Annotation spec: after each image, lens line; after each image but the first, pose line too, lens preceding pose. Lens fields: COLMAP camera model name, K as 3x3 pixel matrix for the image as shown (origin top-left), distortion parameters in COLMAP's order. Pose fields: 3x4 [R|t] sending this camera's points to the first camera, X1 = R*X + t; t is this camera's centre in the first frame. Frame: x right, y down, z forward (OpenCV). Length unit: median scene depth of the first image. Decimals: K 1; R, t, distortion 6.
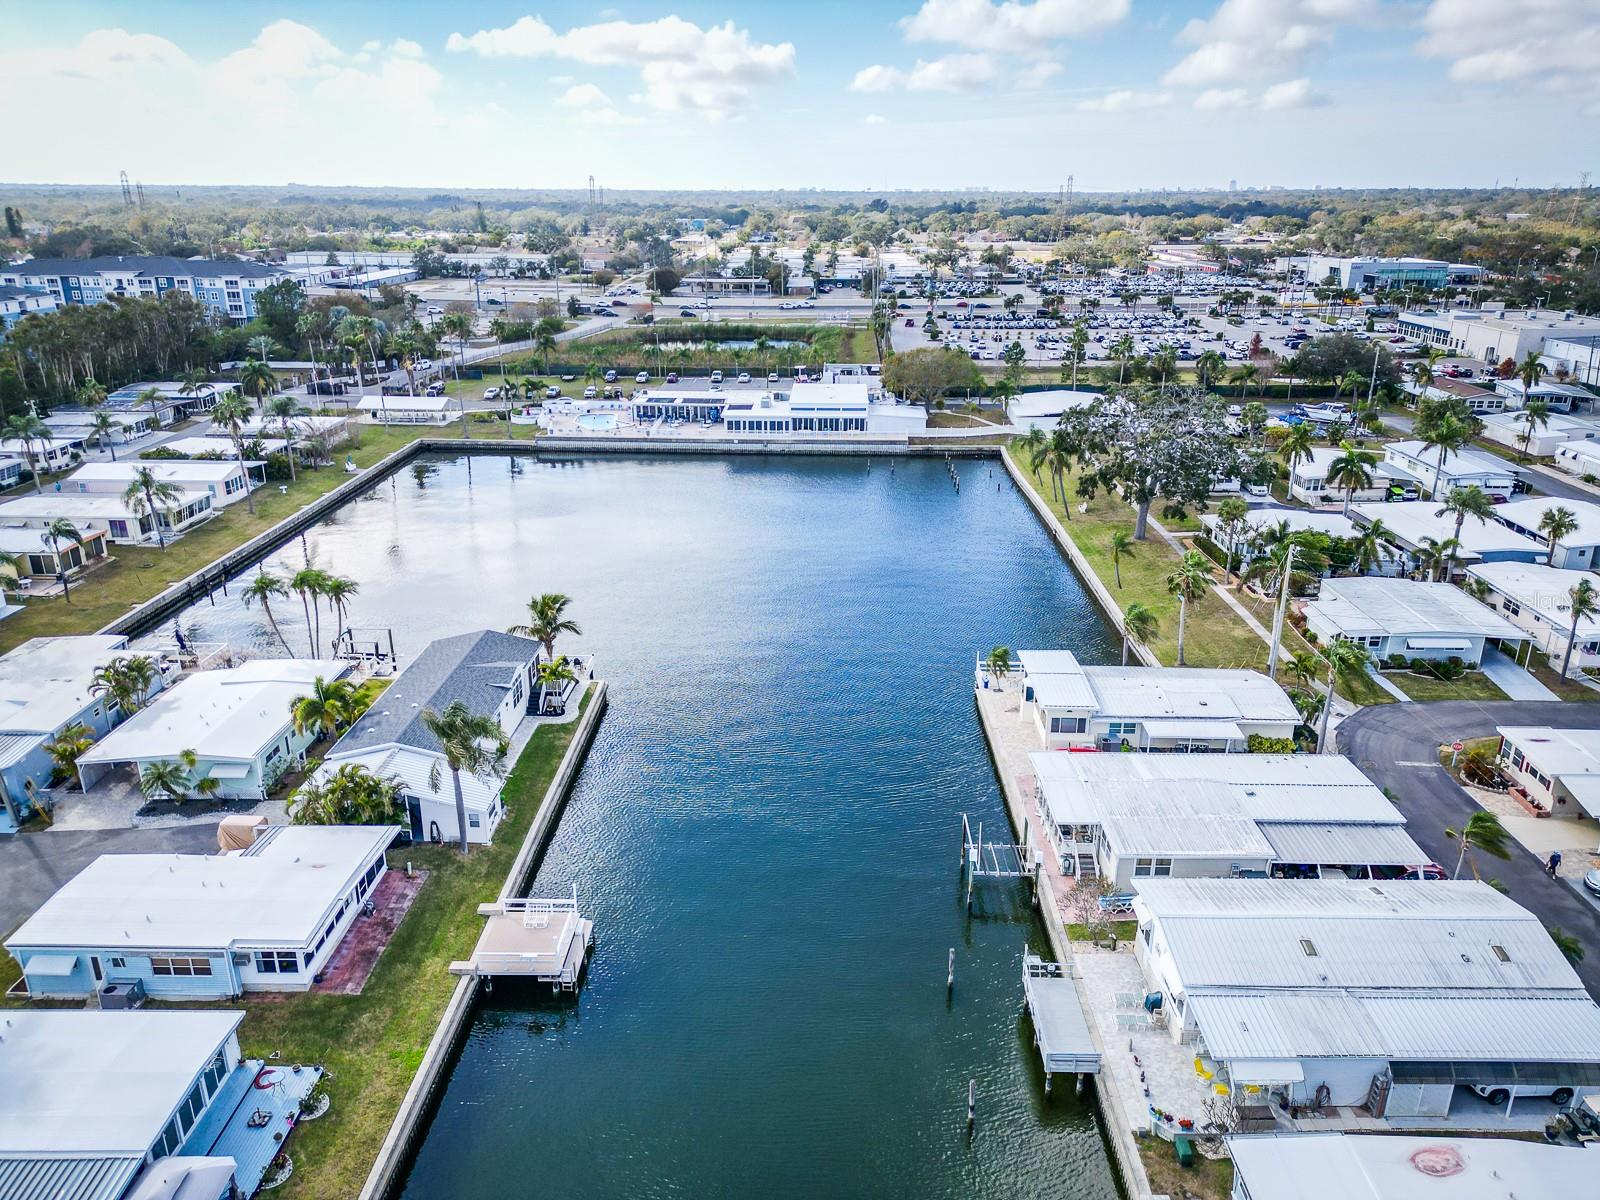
lens RADIAL K [[1119.5, 0, 798.5], [0, 1119.5, 597.1], [0, 0, 1]] dist [0.058055, -0.055229]
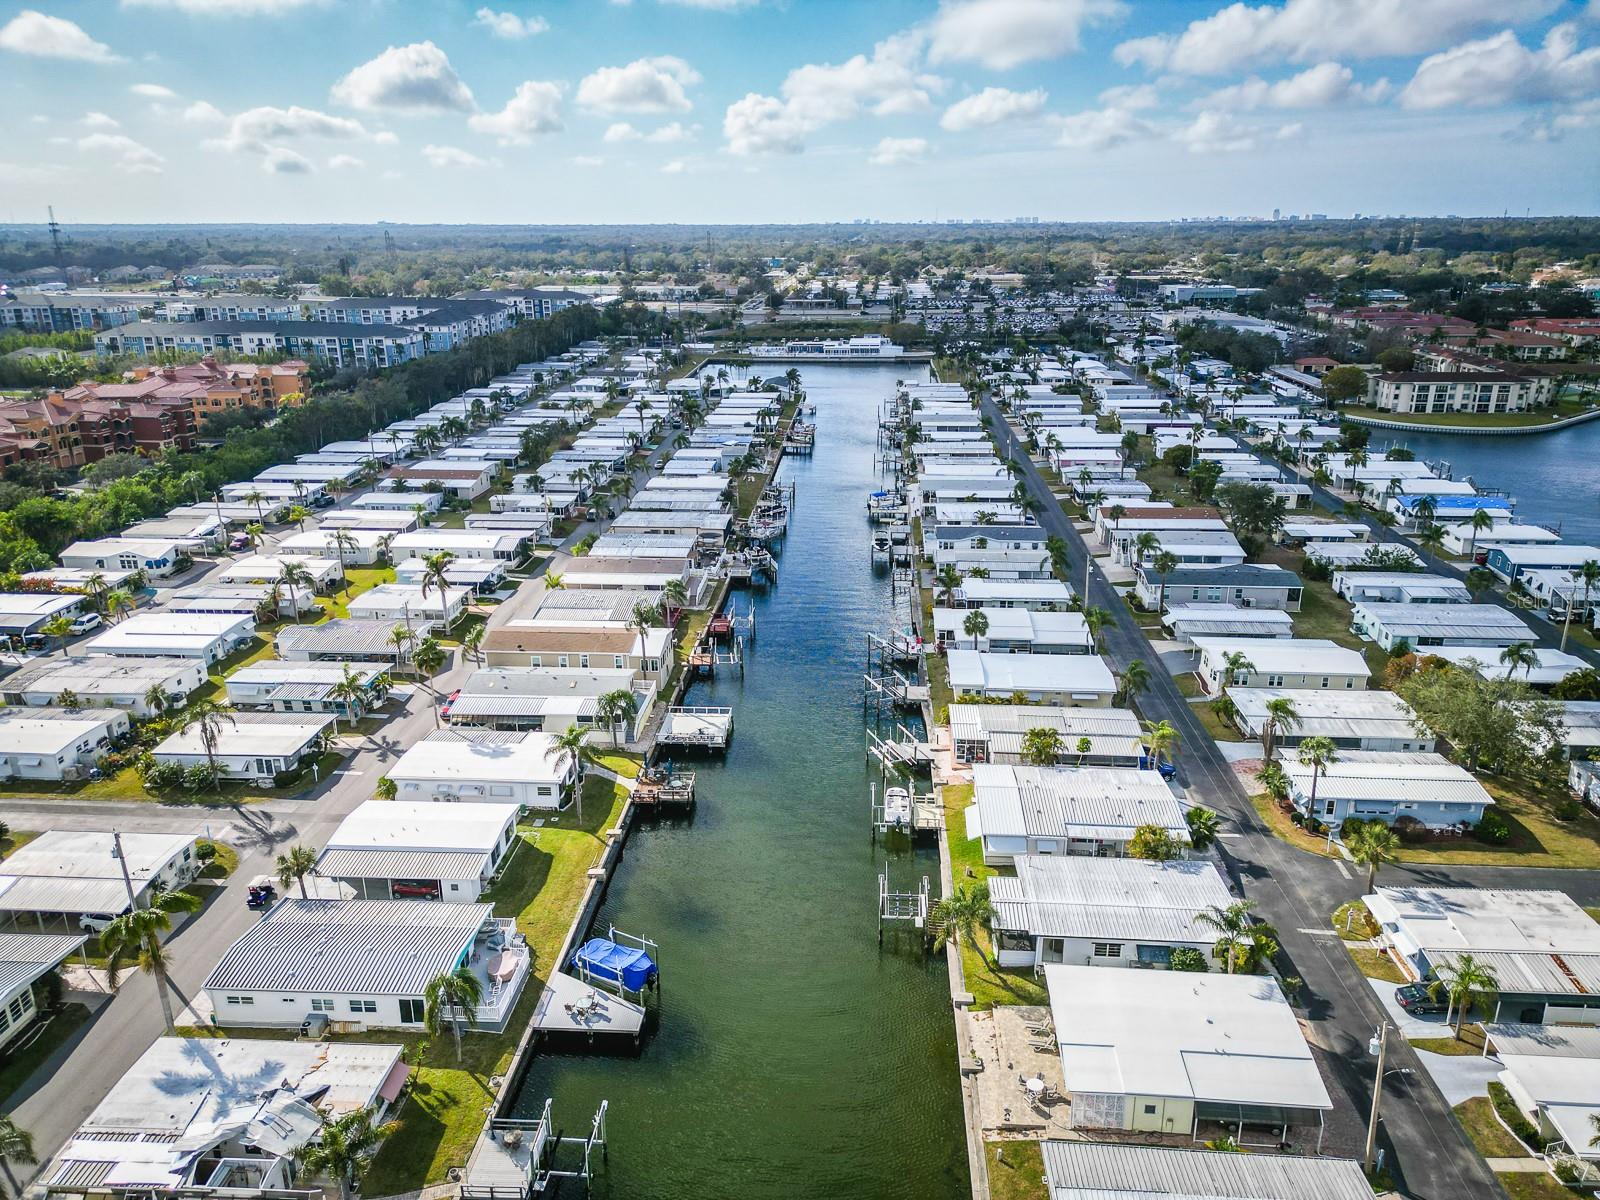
lens RADIAL K [[1119.5, 0, 791.7], [0, 1119.5, 591.1], [0, 0, 1]] dist [0.058055, -0.055229]
pose [[0.998623, 0.007858, -0.051871, -0.003010], [-0.009330, 0.999559, -0.028203, 0.477022], [0.051626, 0.028648, 0.998255, -1.589575]]
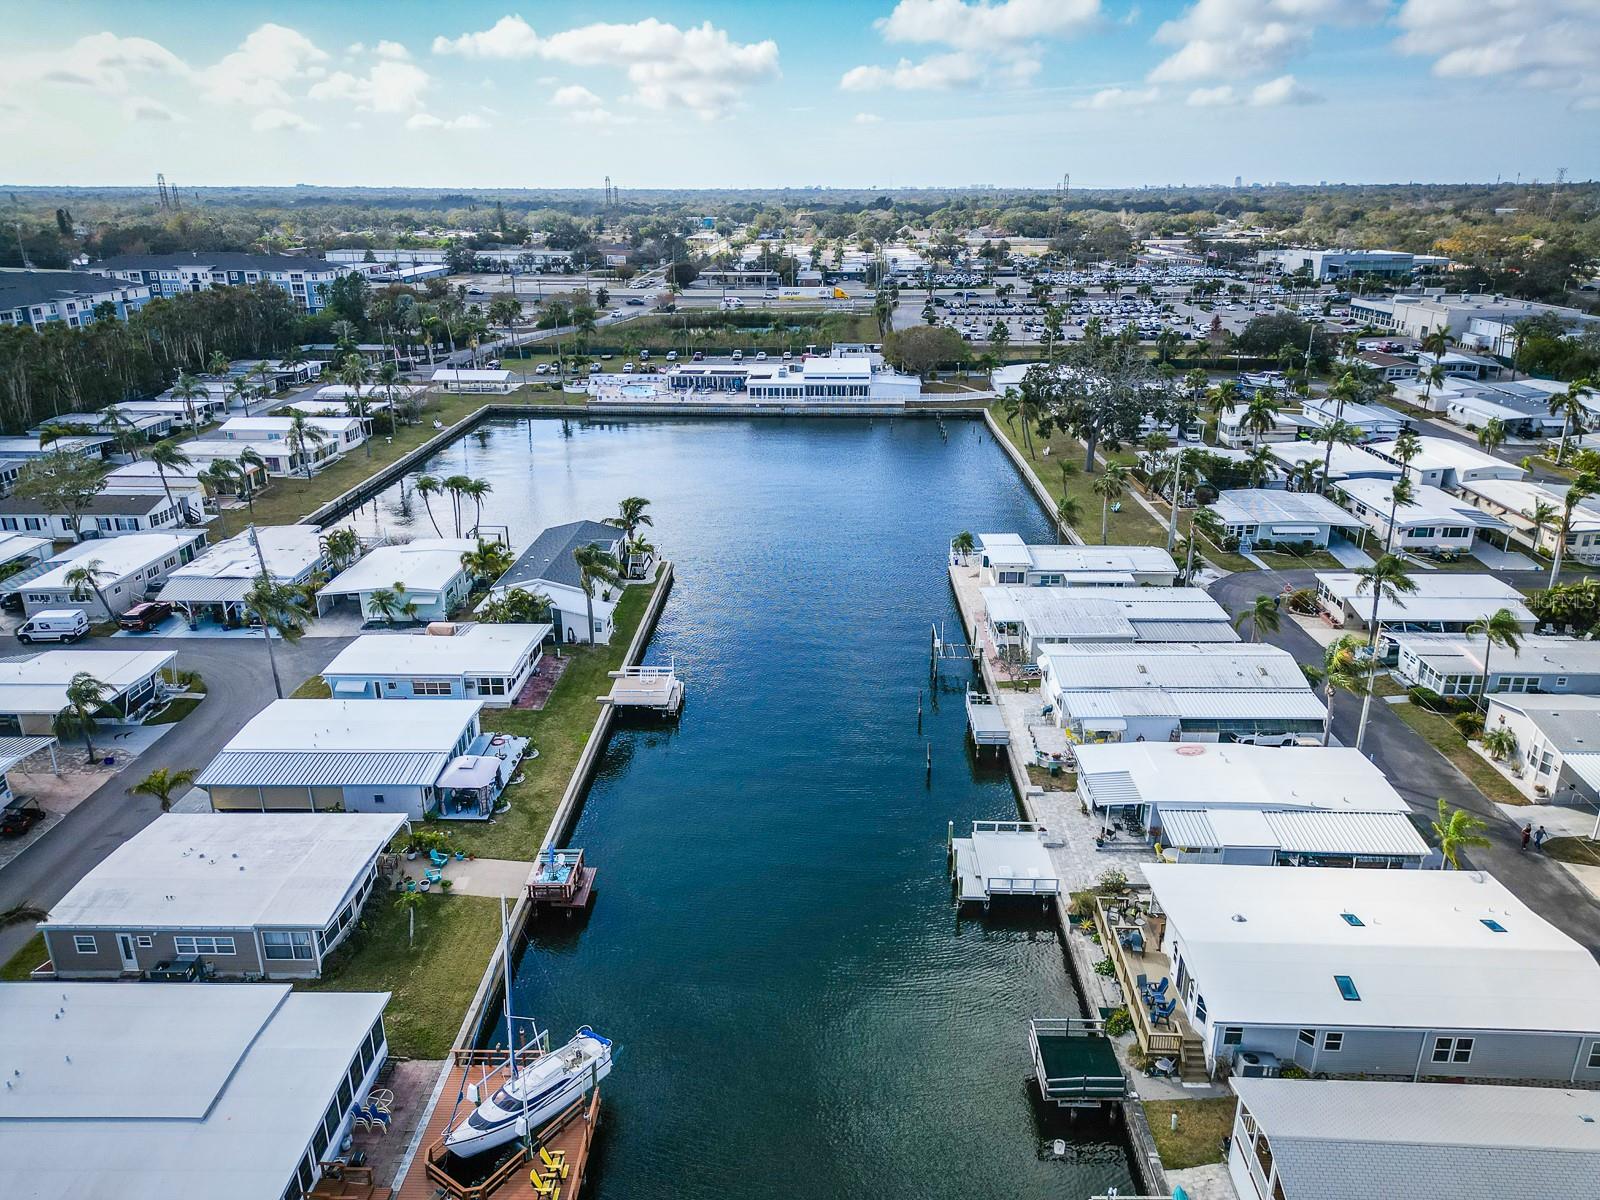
lens RADIAL K [[1119.5, 0, 800.9], [0, 1119.5, 602.5], [0, 0, 1]] dist [0.058055, -0.055229]
pose [[0.999986, -0.003561, -0.003910, -0.006987], [0.003583, 0.999978, 0.005669, 0.060786], [0.003890, -0.005682, 0.999976, -0.173950]]
